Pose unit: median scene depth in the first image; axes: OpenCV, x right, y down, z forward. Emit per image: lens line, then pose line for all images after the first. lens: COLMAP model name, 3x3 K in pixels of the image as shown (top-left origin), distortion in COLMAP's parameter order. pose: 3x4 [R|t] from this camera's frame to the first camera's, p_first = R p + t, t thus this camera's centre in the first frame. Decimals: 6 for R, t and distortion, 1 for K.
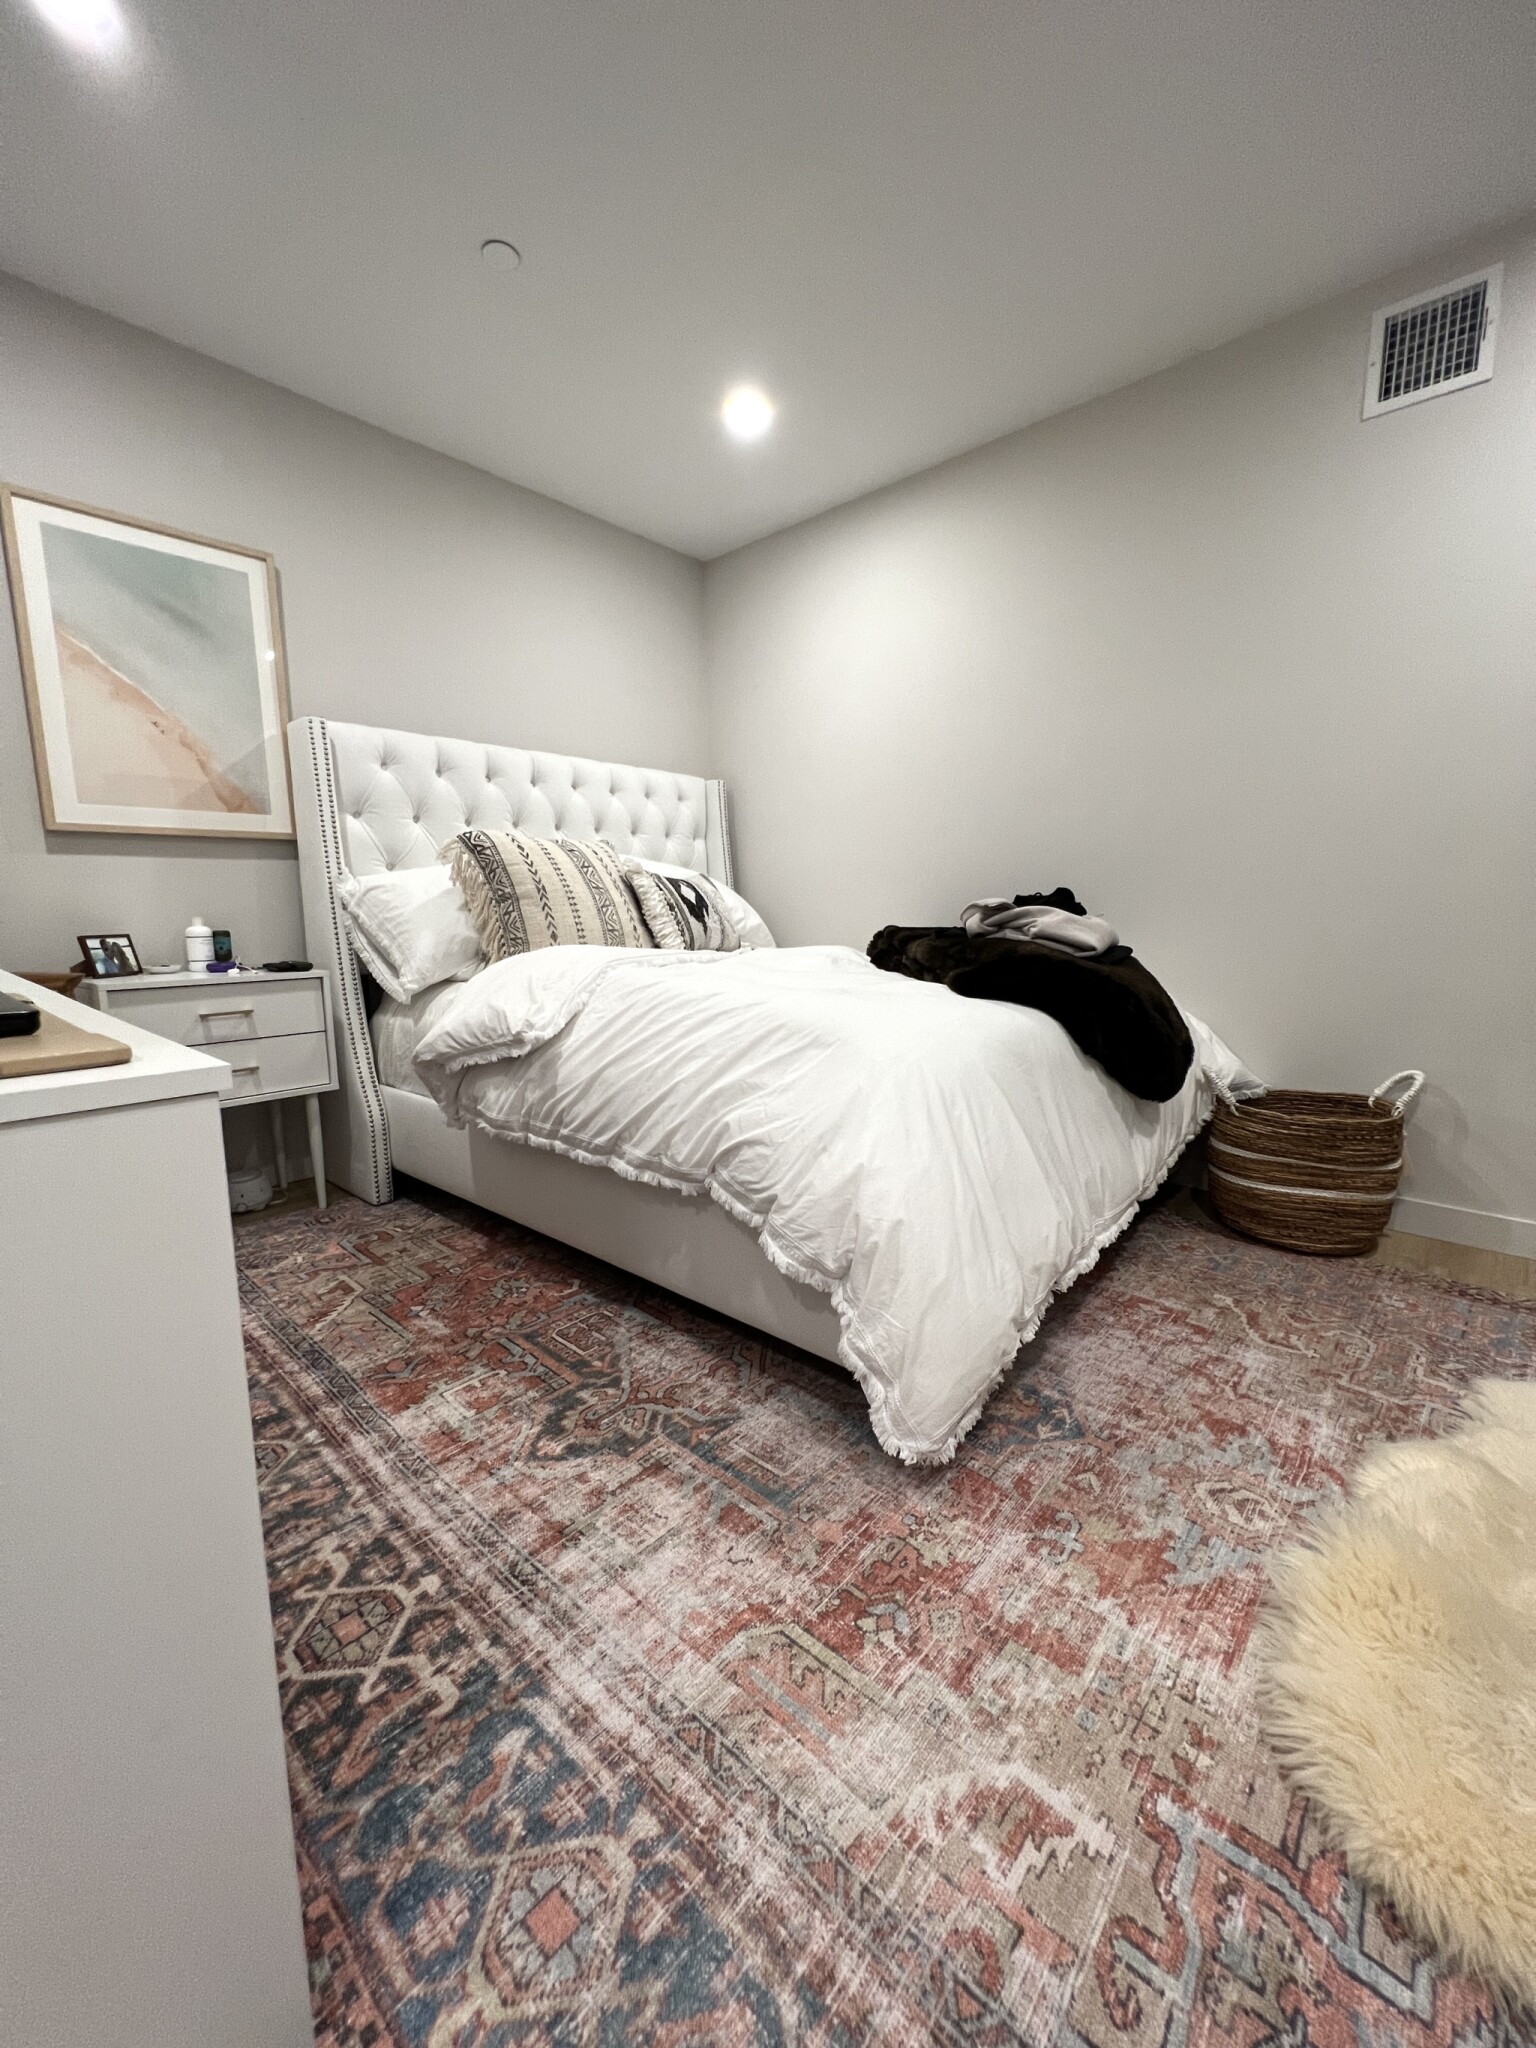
lens RADIAL K [[817.6, 0, 770.2], [0, 817.6, 1025.0], [0, 0, 1]] dist [0.002391, 0.000541]
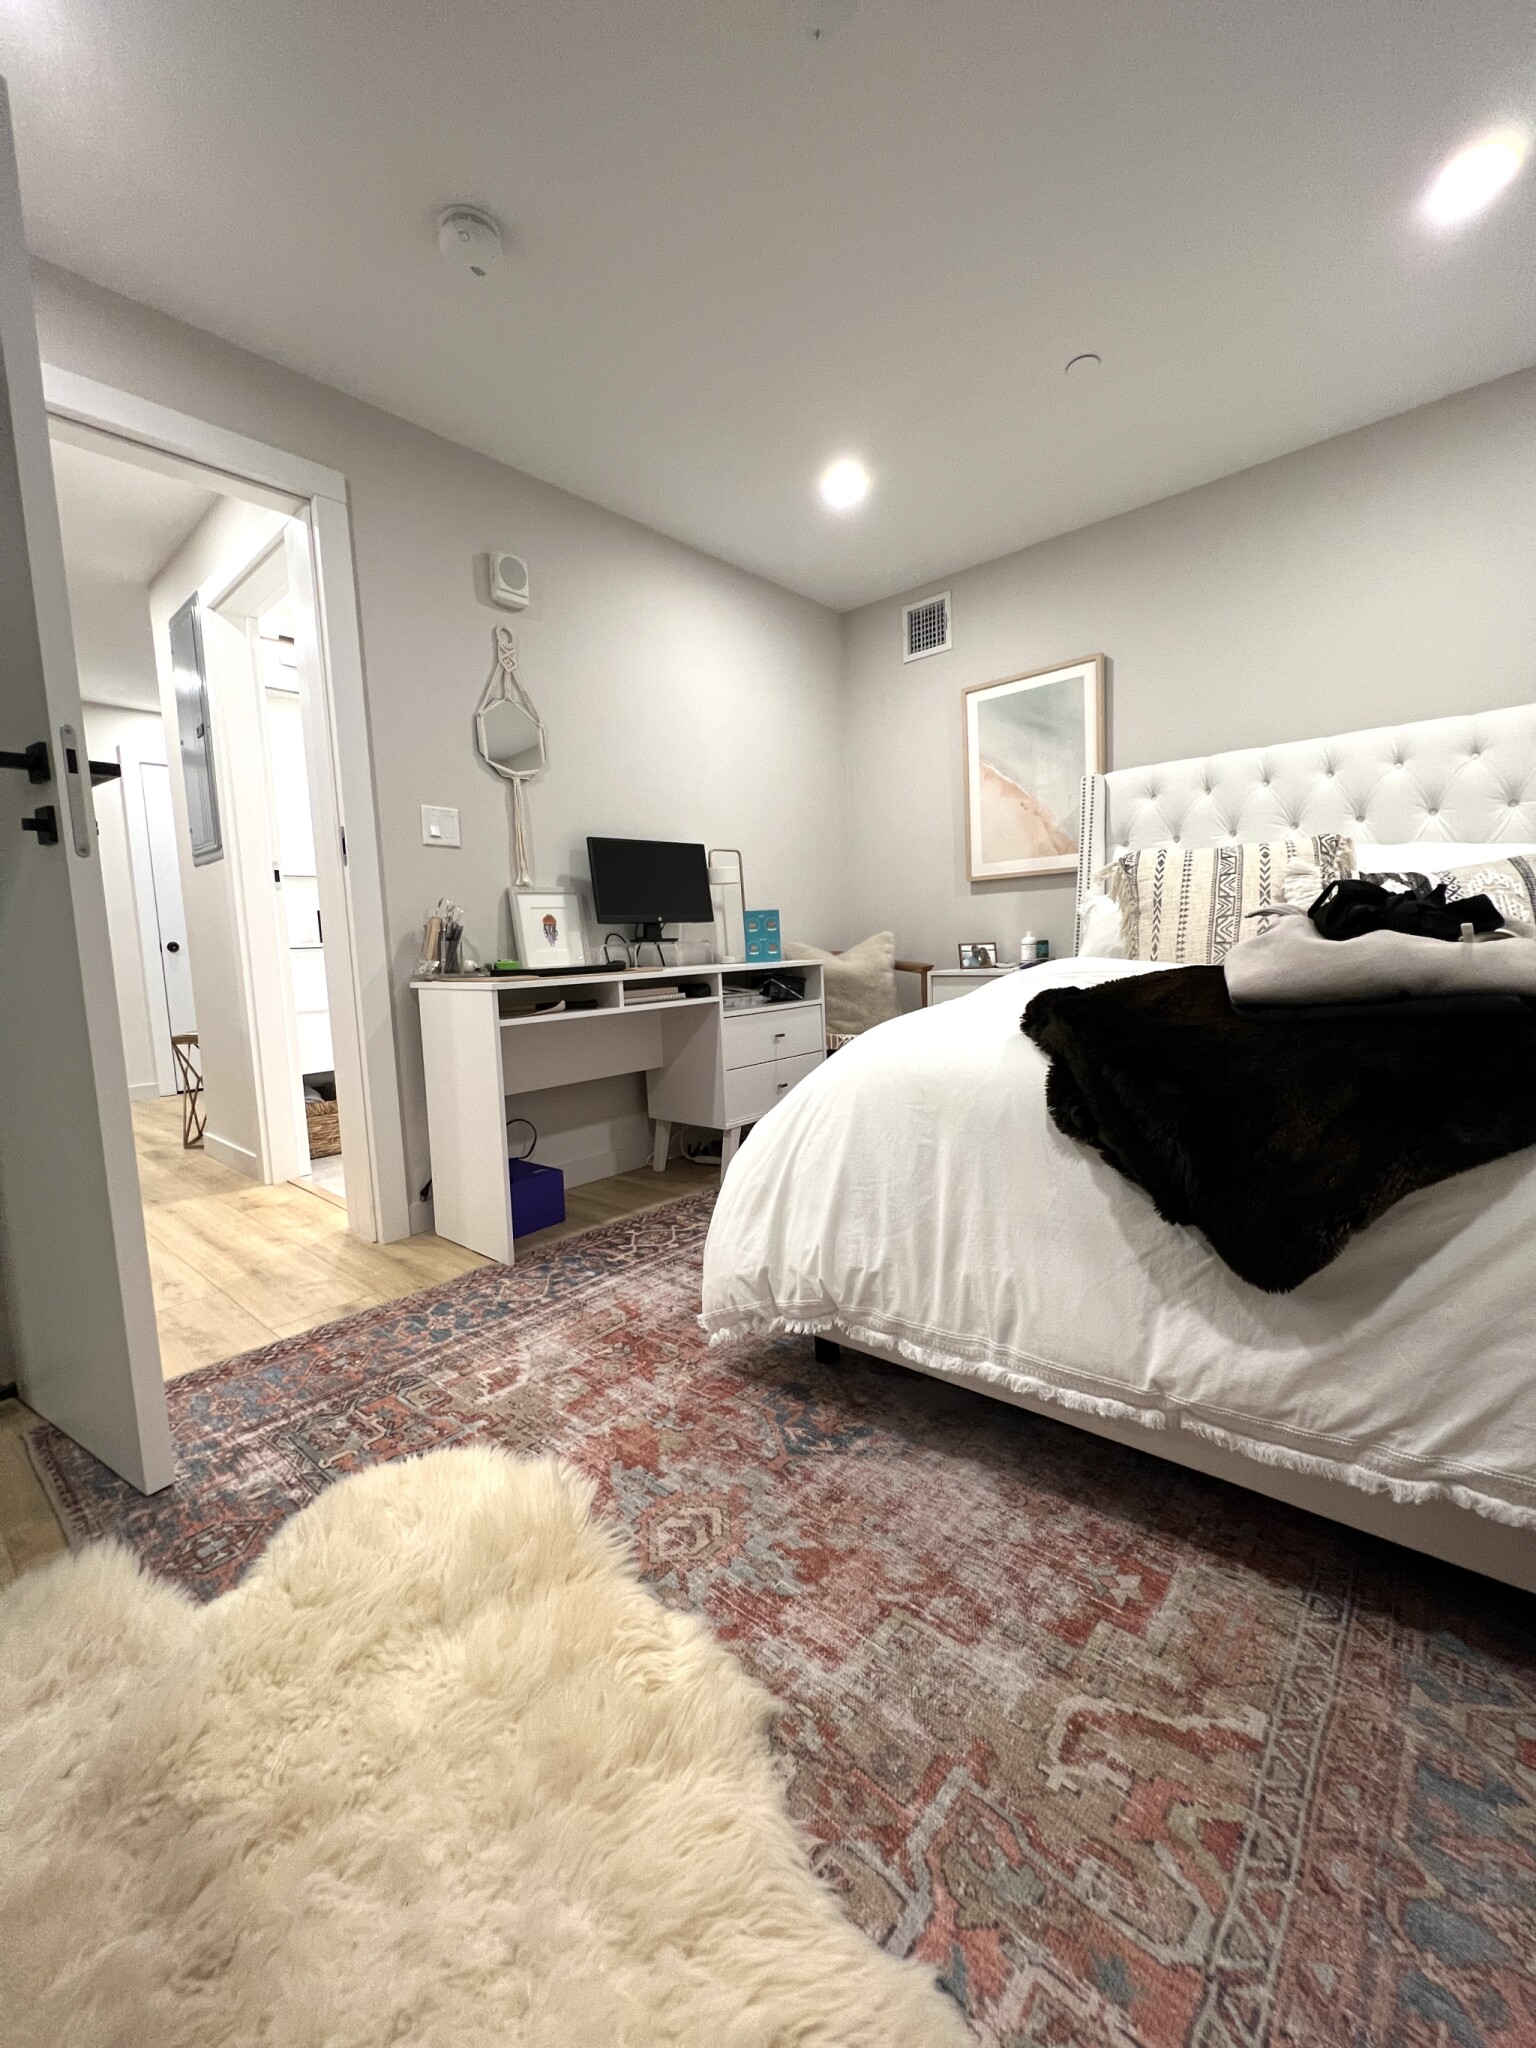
lens RADIAL K [[817.6, 0, 768.1], [0, 817.6, 1030.3], [0, 0, 1]] dist [0.002391, 0.000541]
pose [[0.011230, 0.116425, -0.993136, 1.751422], [-0.105713, 0.987771, 0.114601, -0.169609], [0.994333, 0.103701, 0.023400, 1.180559]]
